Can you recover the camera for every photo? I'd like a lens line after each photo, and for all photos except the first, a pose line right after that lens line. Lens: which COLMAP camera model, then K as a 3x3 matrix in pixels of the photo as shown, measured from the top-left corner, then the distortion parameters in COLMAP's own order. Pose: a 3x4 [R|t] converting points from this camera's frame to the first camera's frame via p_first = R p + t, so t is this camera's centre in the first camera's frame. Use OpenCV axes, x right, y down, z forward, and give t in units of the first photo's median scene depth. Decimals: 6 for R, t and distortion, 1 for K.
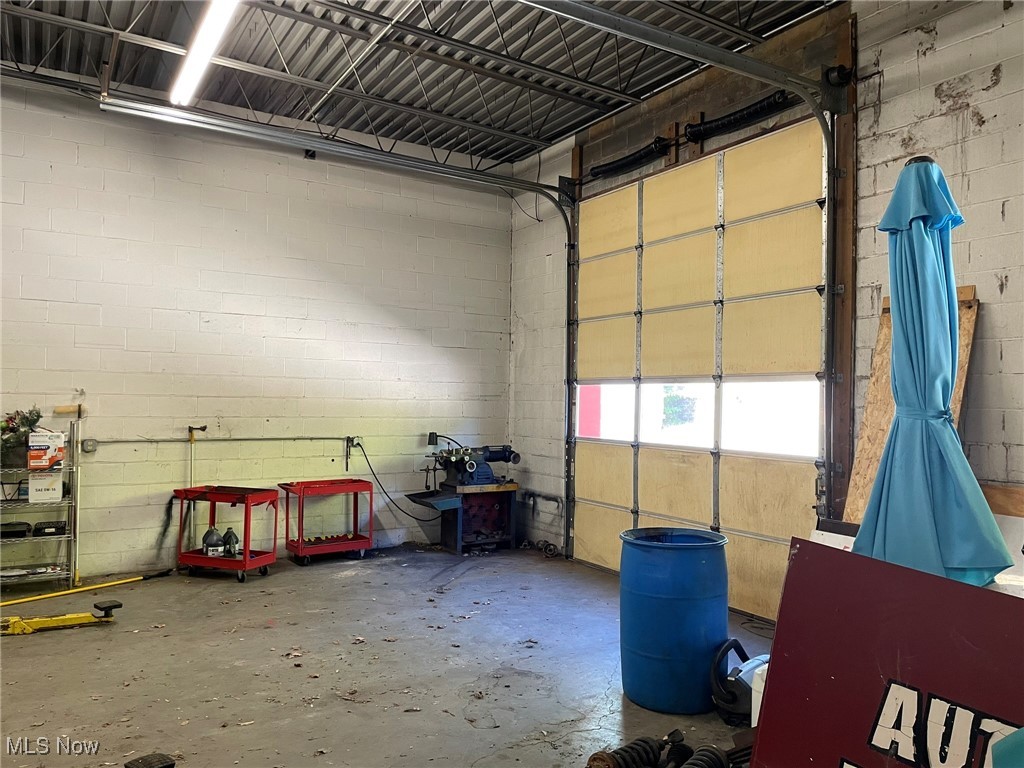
lens RADIAL K [[771.6, 0, 516.7], [0, 771.6, 384.4], [0, 0, 1]] dist [0.088009, -0.106768]
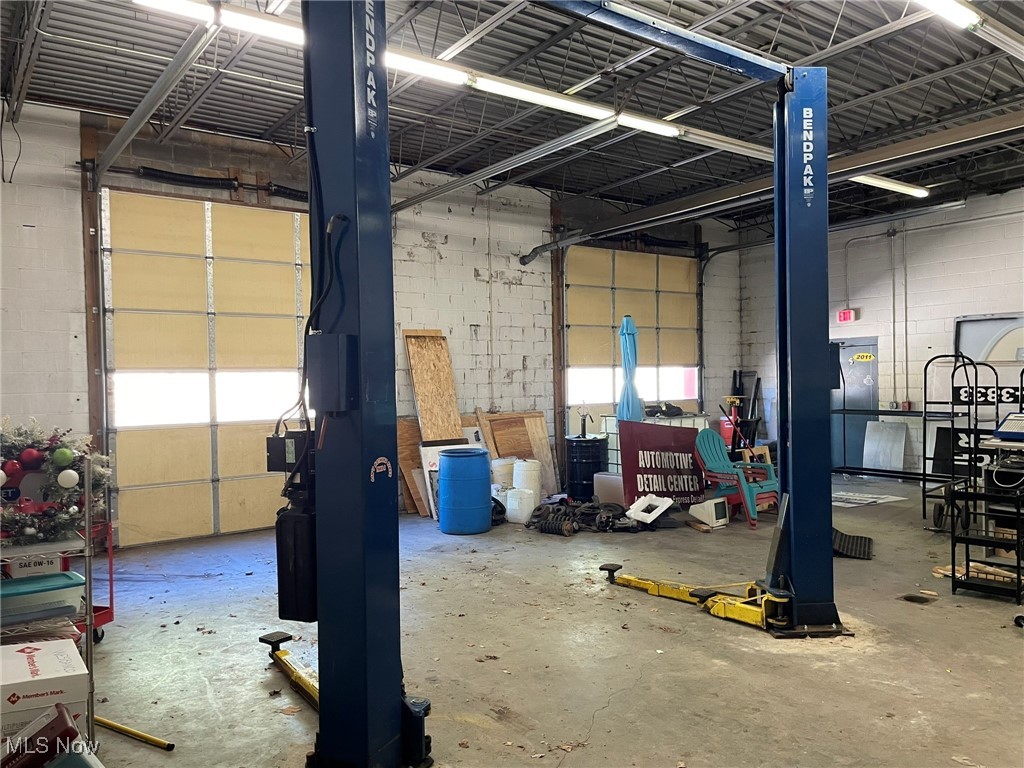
lens RADIAL K [[771.6, 0, 516.7], [0, 771.6, 384.4], [0, 0, 1]] dist [0.088009, -0.106768]
pose [[-0.087012, -0.018116, 0.996043, -1.145846], [-0.000189, 0.999835, 0.018169, -0.006130], [-0.996207, 0.001393, -0.087001, 0.675138]]
